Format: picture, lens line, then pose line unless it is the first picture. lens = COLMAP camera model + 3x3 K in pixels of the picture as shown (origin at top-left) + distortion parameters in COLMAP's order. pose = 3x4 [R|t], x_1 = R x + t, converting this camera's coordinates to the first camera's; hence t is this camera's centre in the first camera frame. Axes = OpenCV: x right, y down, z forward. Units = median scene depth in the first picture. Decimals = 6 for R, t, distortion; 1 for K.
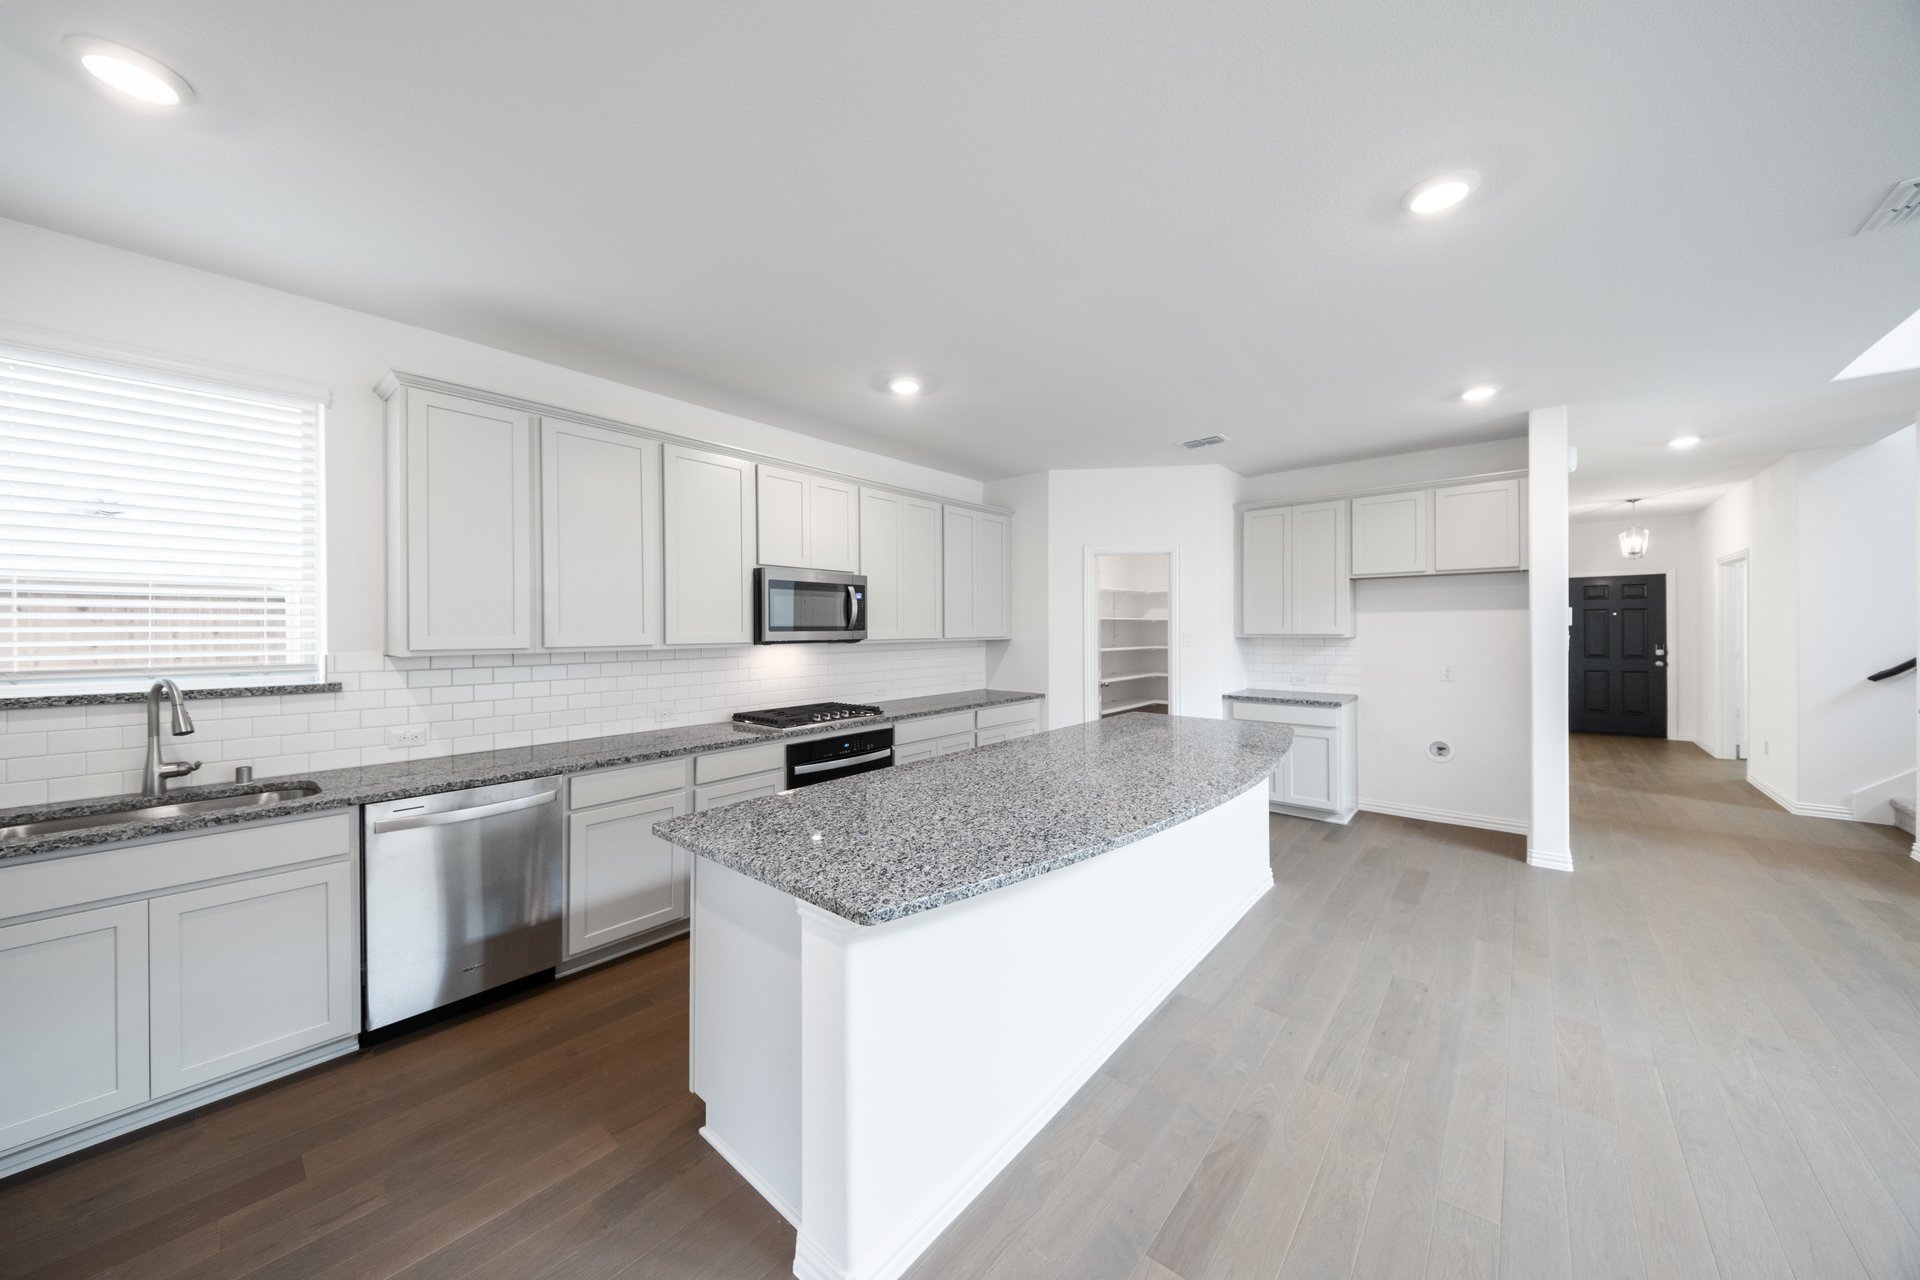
lens RADIAL K [[657.2, 0, 960.0], [0, 657.2, 640.0], [0, 0, 1]] dist [0.000137, -0.000004]
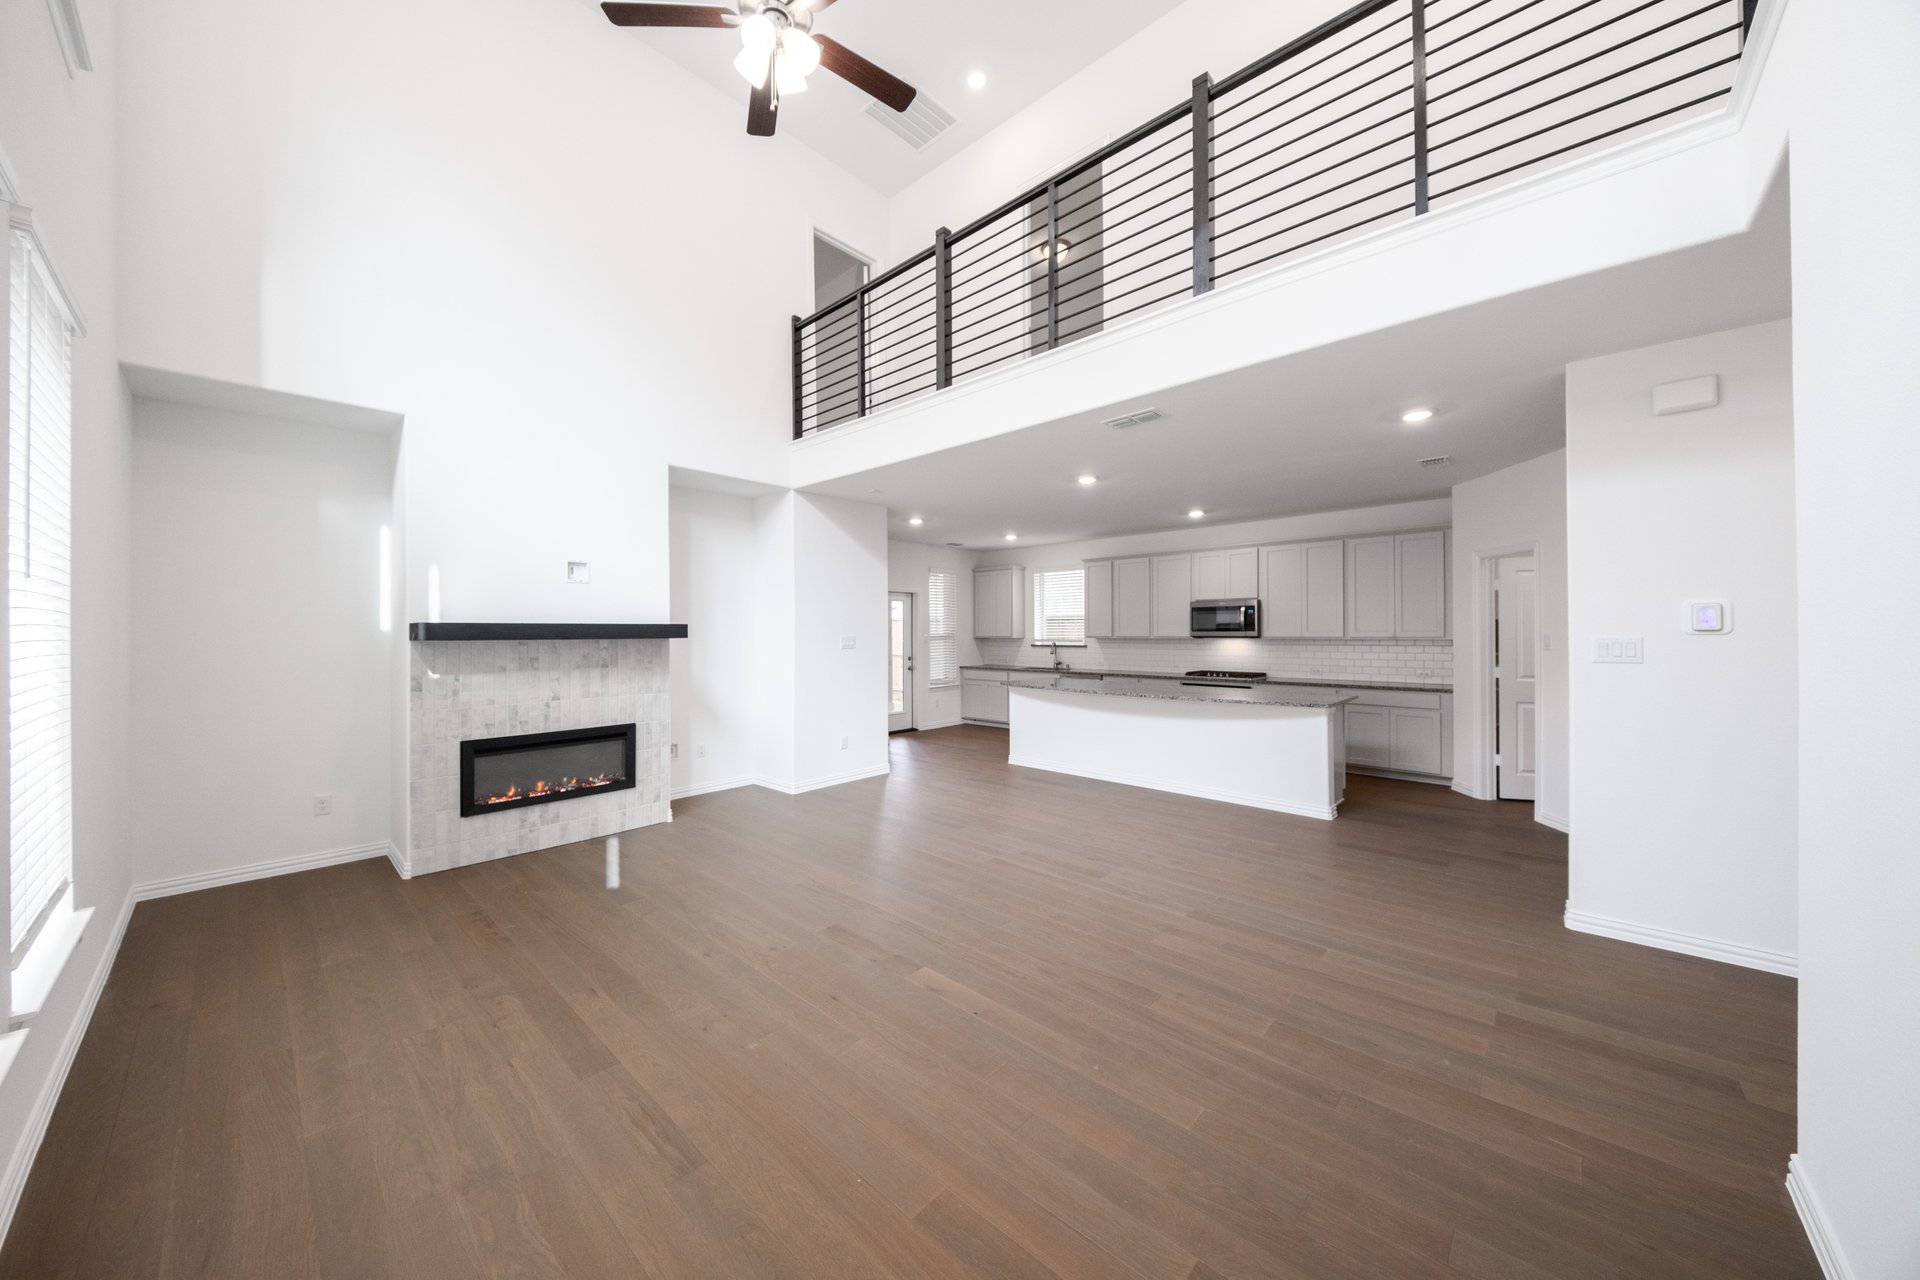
lens RADIAL K [[657.2, 0, 960.0], [0, 657.2, 640.0], [0, 0, 1]] dist [0.000137, -0.000004]
pose [[-0.028343, 0.019858, -0.999401, 1.942834], [0.003840, 0.999797, 0.019757, -0.028943], [0.999591, -0.003278, -0.028413, 0.287772]]
